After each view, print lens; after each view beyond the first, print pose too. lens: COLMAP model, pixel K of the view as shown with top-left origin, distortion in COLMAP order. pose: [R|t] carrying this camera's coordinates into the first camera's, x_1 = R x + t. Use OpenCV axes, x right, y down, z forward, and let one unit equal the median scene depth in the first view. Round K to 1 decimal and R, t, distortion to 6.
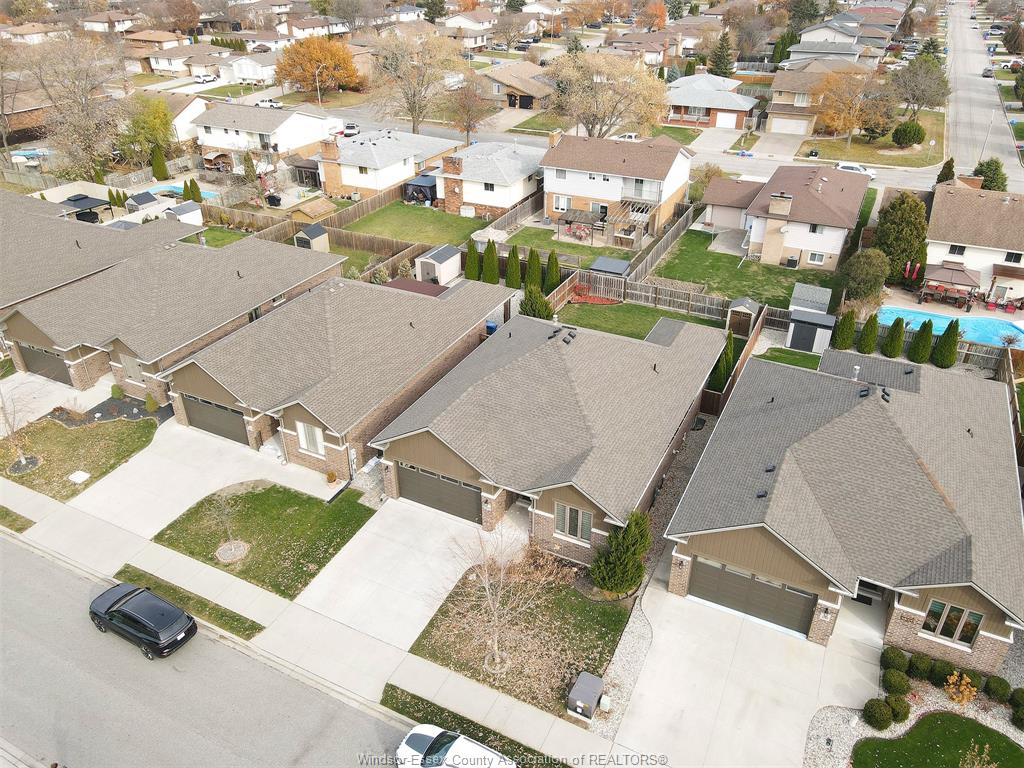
lens RADIAL K [[750.3, 0, 508.5], [0, 750.3, 372.6], [0, 0, 1]] dist [0.008611, 0.012774]
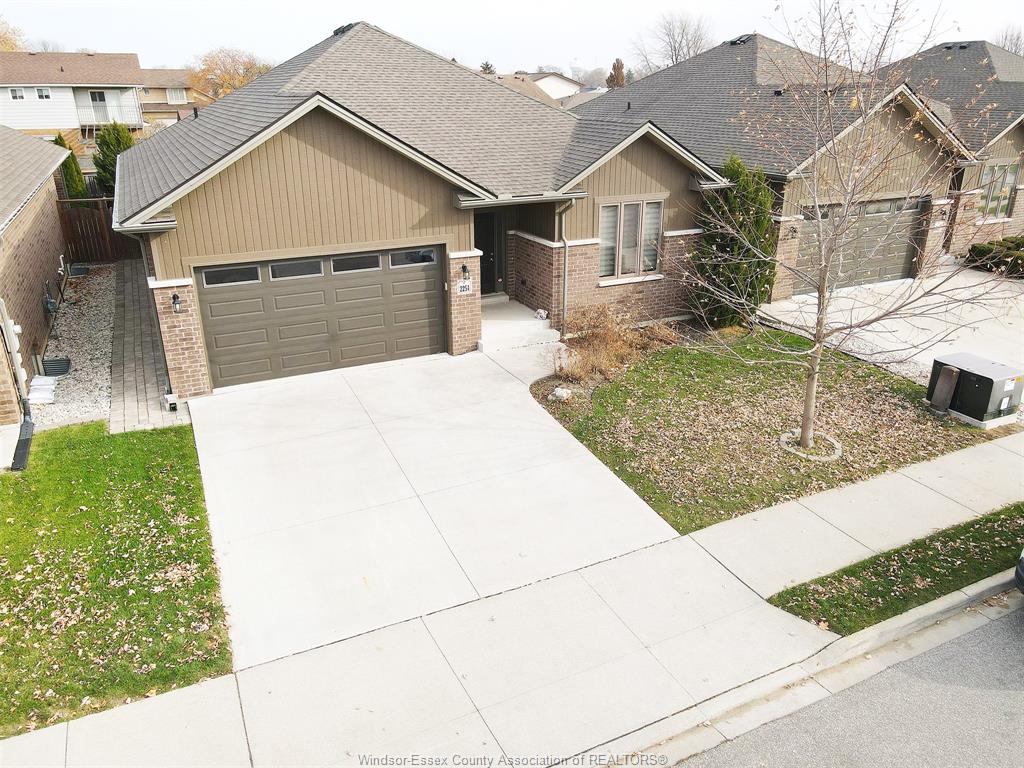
lens RADIAL K [[750.3, 0, 508.5], [0, 750.3, 372.6], [0, 0, 1]] dist [0.008611, 0.012774]
pose [[0.608930, -0.278268, 0.742813, -0.316113], [0.397324, 0.917502, 0.017998, 0.199352], [-0.686540, 0.284178, 0.669257, 0.604411]]
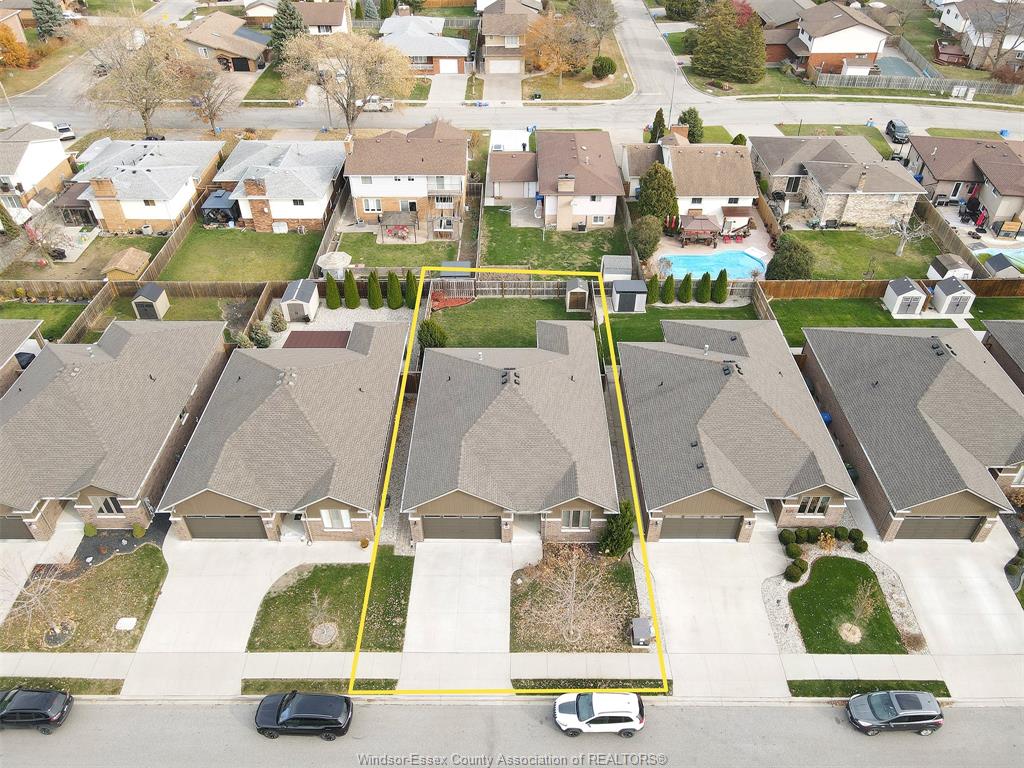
lens RADIAL K [[750.3, 0, 508.5], [0, 750.3, 372.6], [0, 0, 1]] dist [0.008611, 0.012774]
pose [[0.895145, -0.276993, 0.349270, -0.358248], [0.220641, 0.956114, 0.192777, -0.291093], [-0.387340, -0.095500, 0.916977, -0.161976]]
